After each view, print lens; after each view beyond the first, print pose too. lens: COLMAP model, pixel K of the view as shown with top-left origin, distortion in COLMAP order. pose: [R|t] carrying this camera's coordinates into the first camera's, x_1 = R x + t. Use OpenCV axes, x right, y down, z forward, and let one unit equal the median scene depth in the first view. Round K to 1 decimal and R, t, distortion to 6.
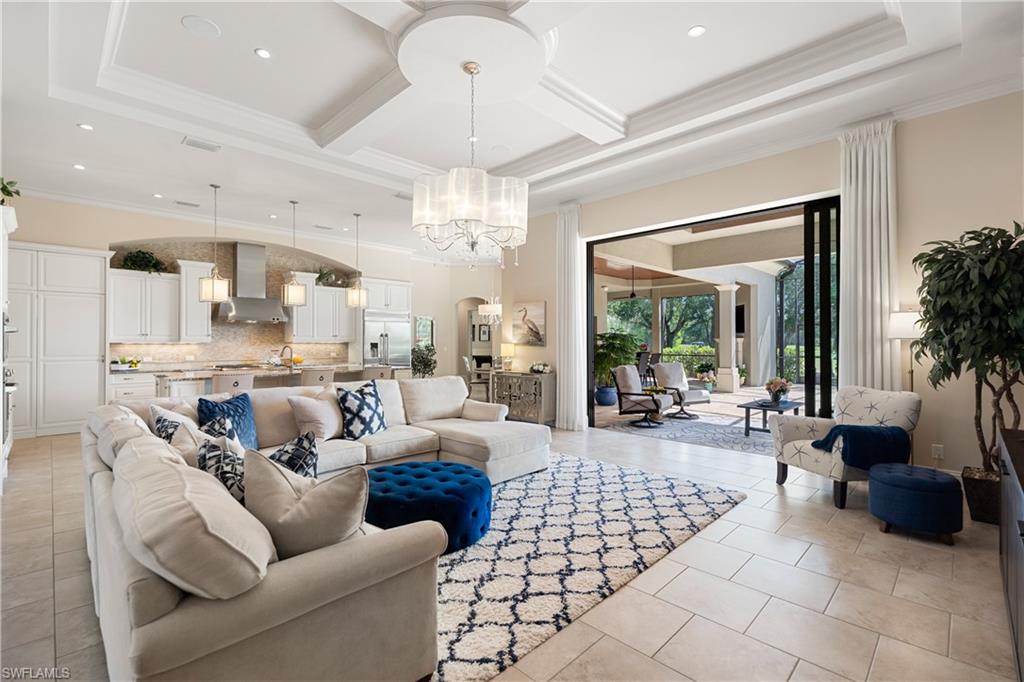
lens RADIAL K [[457.9, 0, 513.4], [0, 457.9, 337.8], [0, 0, 1]] dist [0.001781, 0.000010]
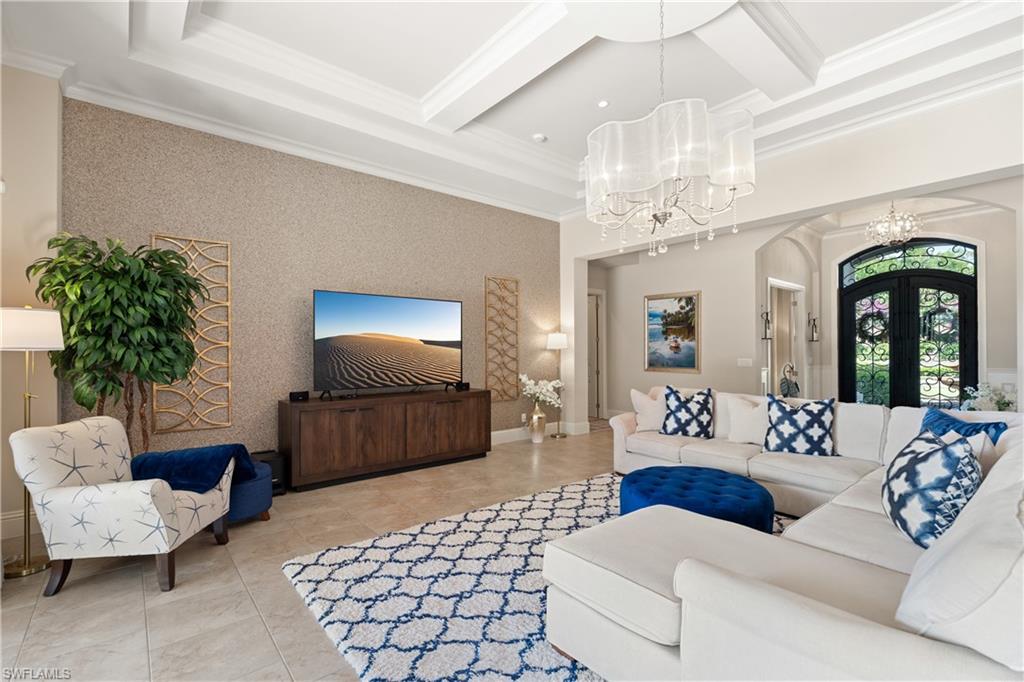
lens RADIAL K [[454.7, 0, 511.2], [0, 454.7, 348.0], [0, 0, 1]] dist [-0.000662, -0.000650]
pose [[-0.995516, 0.004122, 0.094501, 0.042910], [0.002691, 0.999880, -0.015264, 0.007033], [-0.094552, -0.014941, -0.995408, 0.871266]]
